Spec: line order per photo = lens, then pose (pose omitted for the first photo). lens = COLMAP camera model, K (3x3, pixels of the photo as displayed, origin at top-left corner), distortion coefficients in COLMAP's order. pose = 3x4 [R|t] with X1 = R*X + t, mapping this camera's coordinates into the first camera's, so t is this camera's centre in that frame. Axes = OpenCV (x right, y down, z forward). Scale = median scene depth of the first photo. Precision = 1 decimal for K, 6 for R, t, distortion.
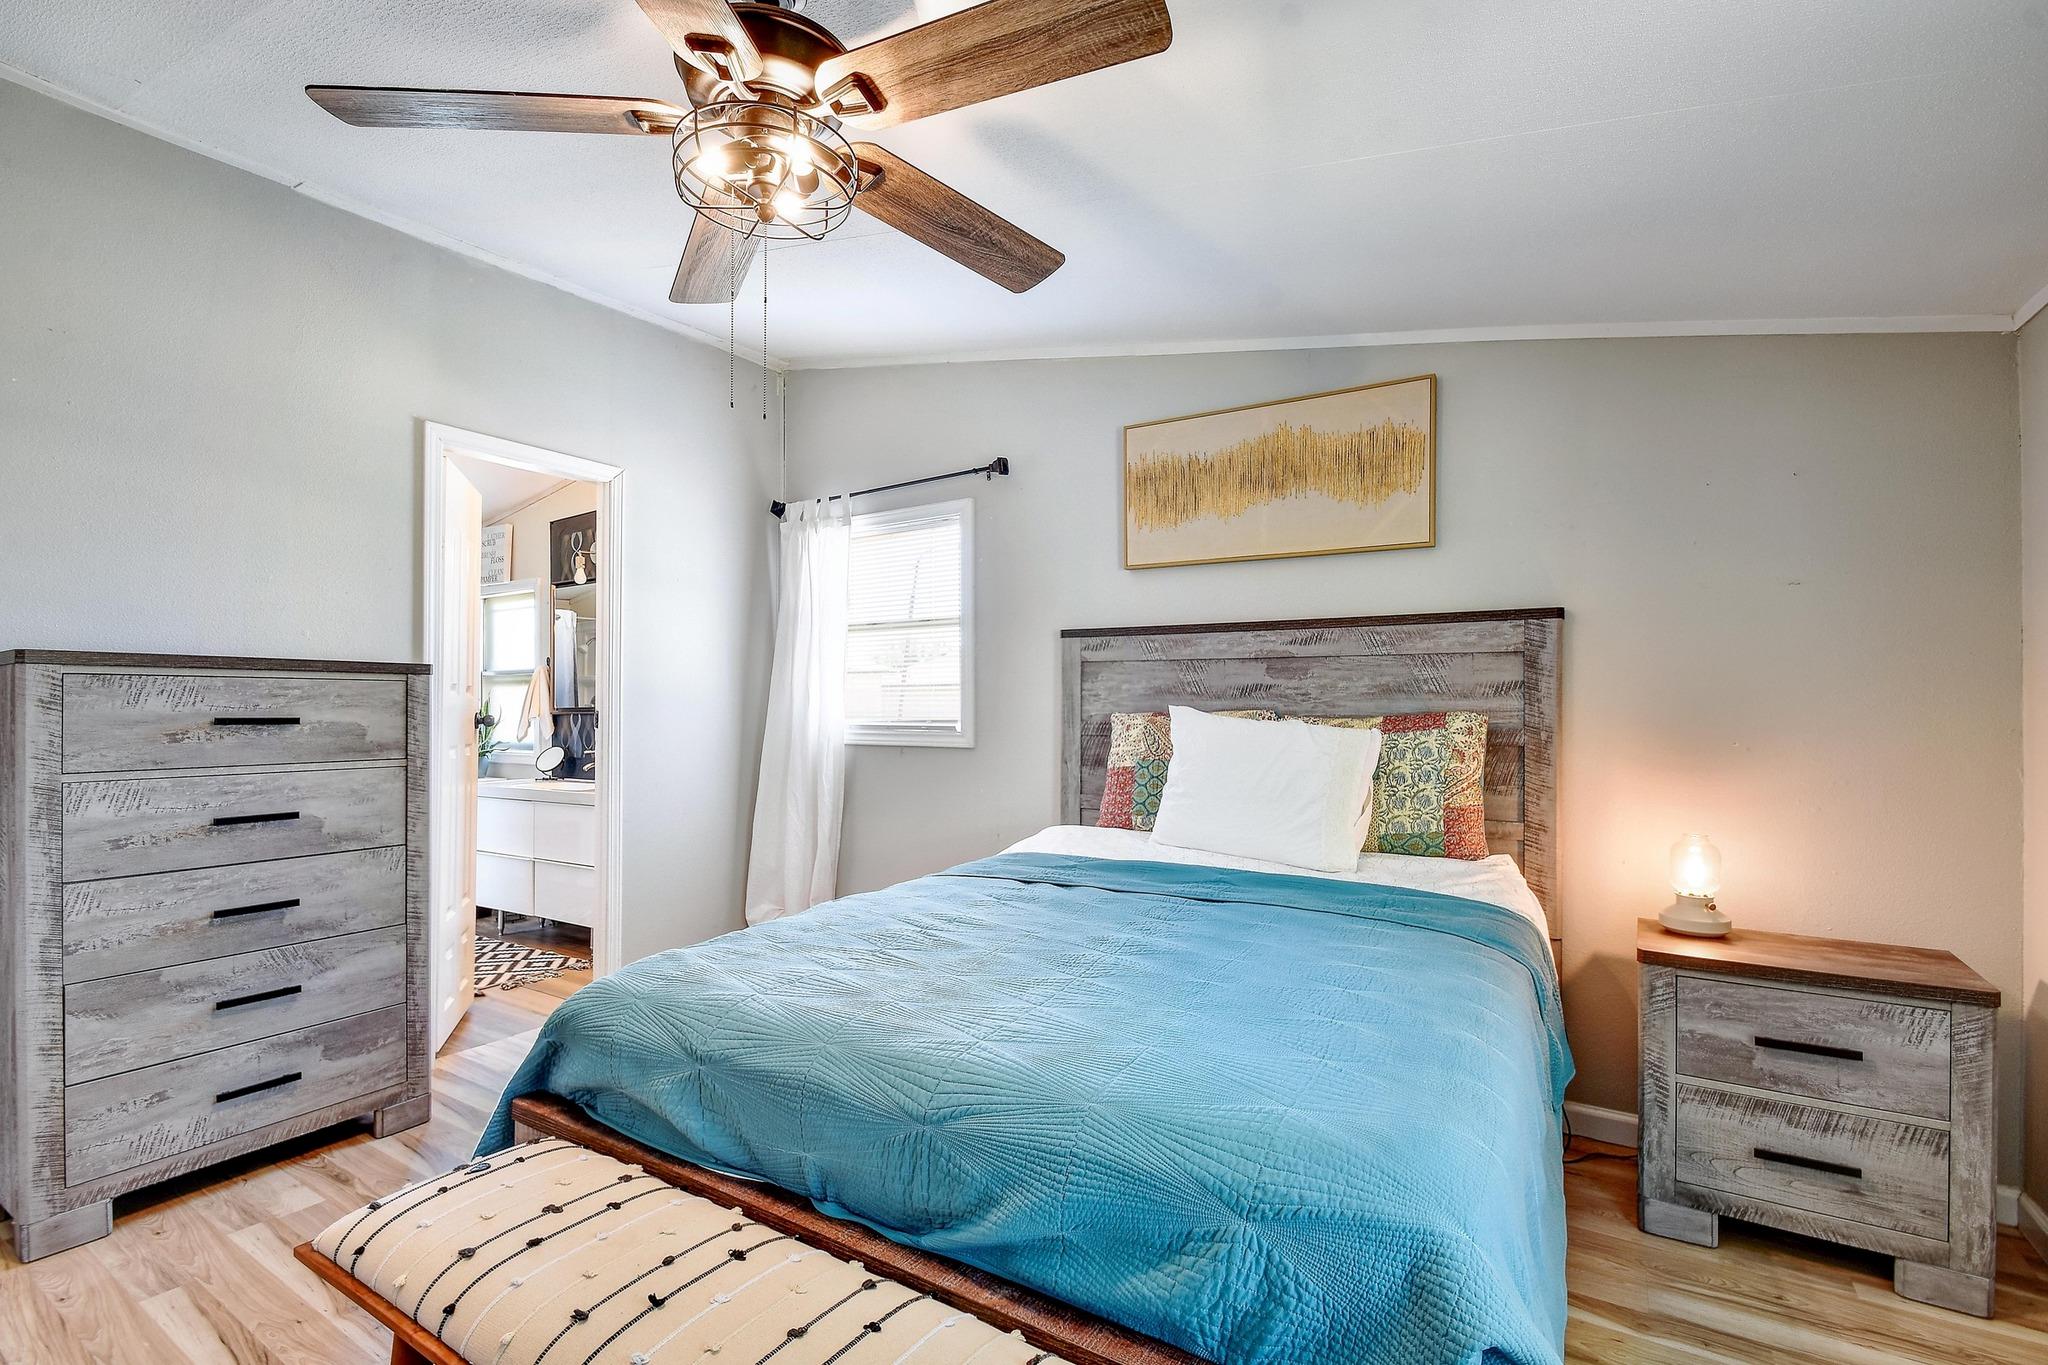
lens RADIAL K [[943.2, 0, 1014.2], [0, 943.2, 694.3], [0, 0, 1]] dist [-0.006451, -0.003046]
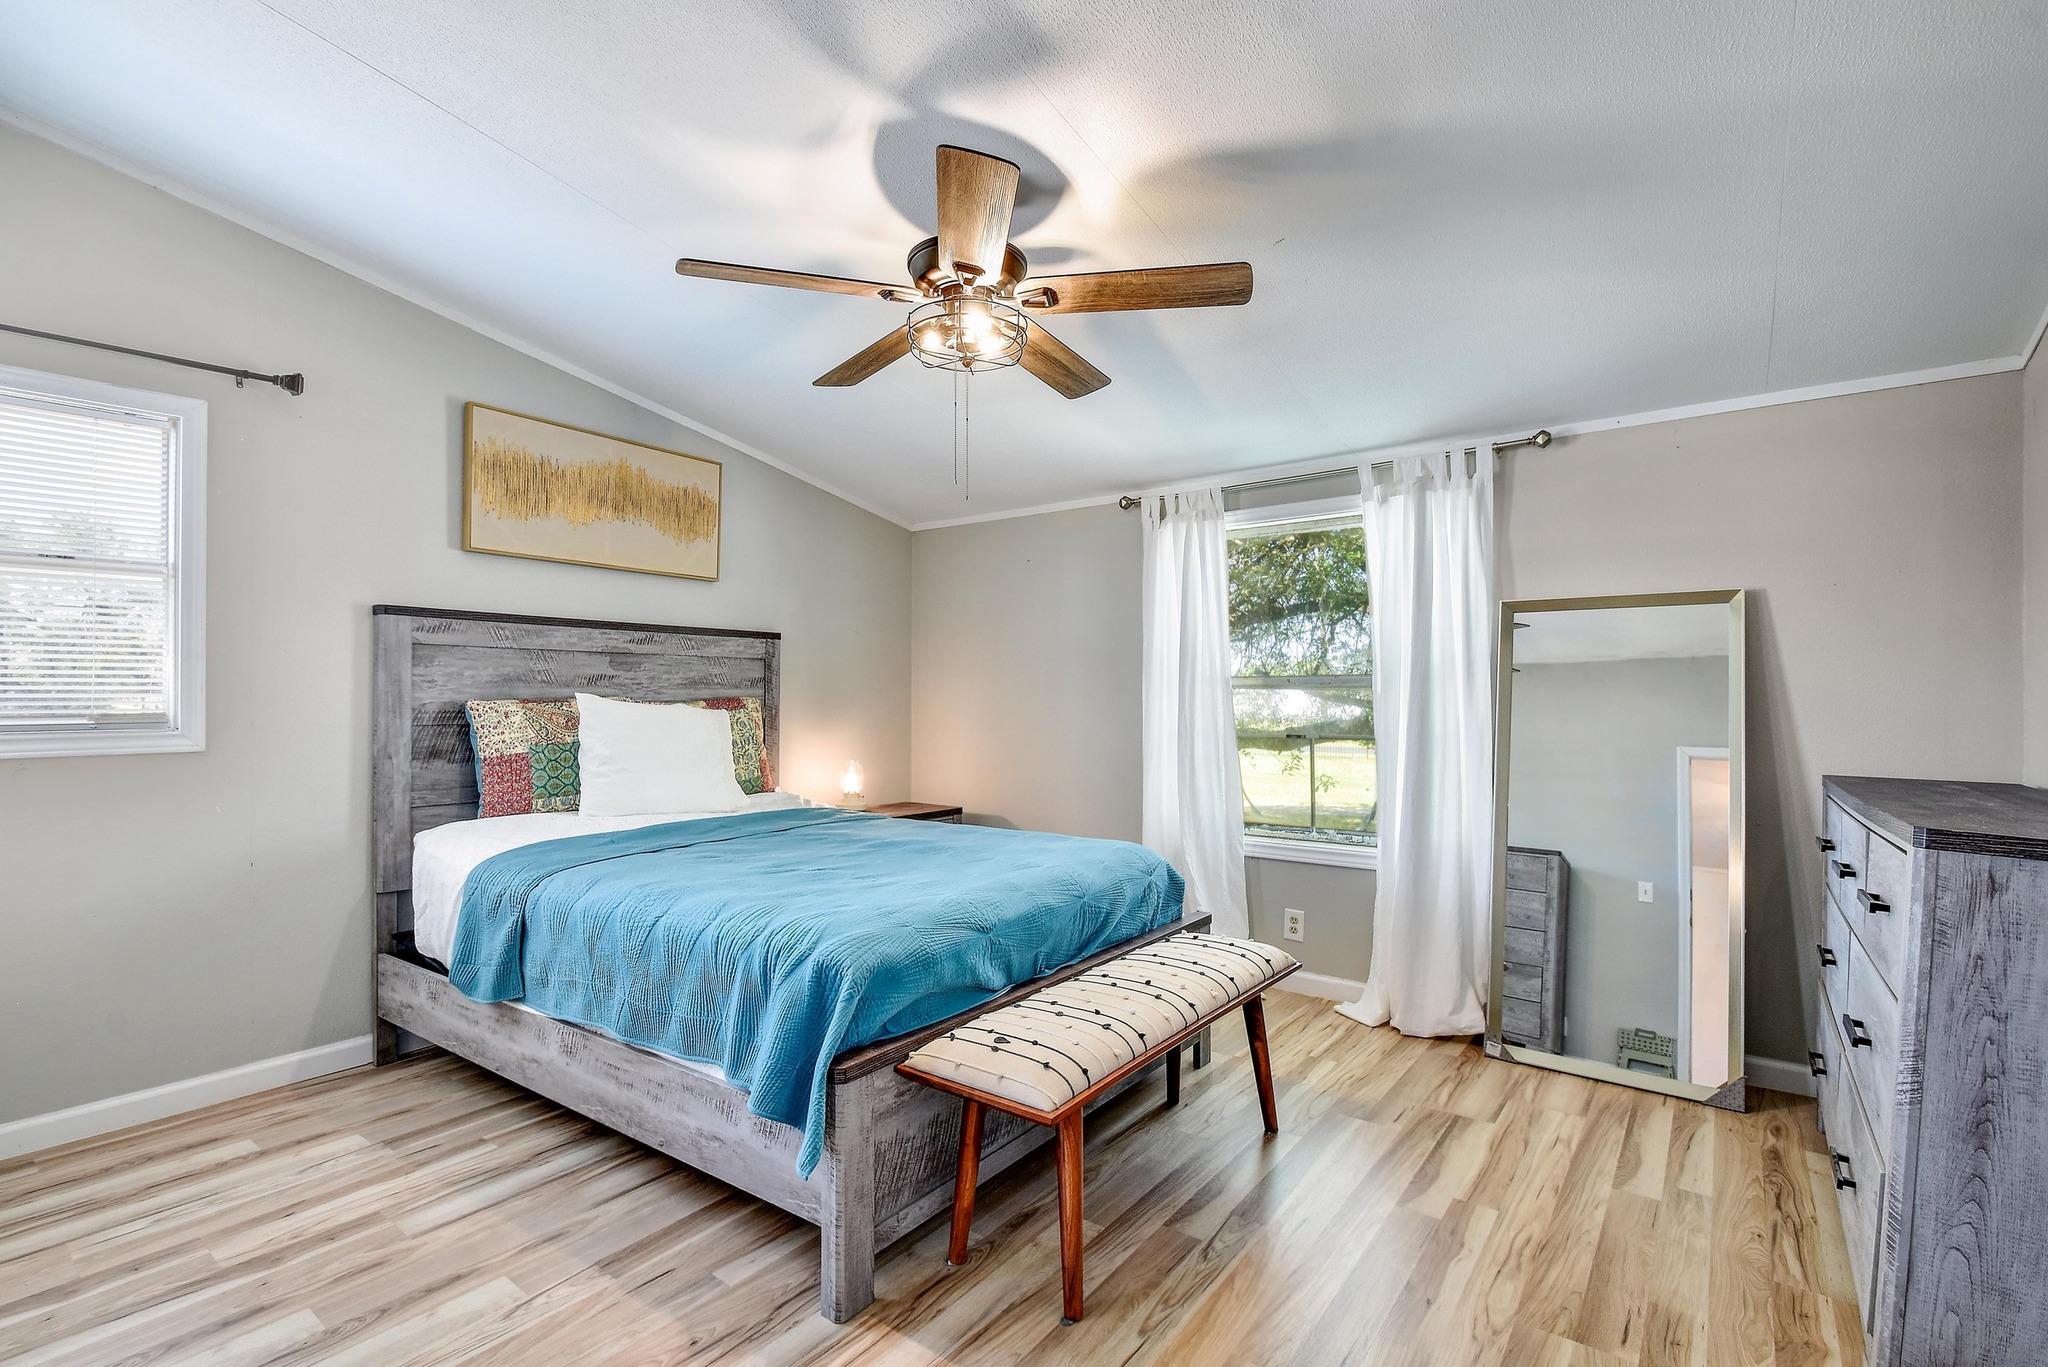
lens RADIAL K [[943.2, 0, 1014.7], [0, 943.2, 696.6], [0, 0, 1]] dist [-0.006451, -0.003046]
pose [[0.067905, -0.001410, 0.997691, -0.874781], [-0.012729, 0.999916, 0.002279, 0.007309], [-0.997611, -0.012854, 0.067881, 0.414433]]
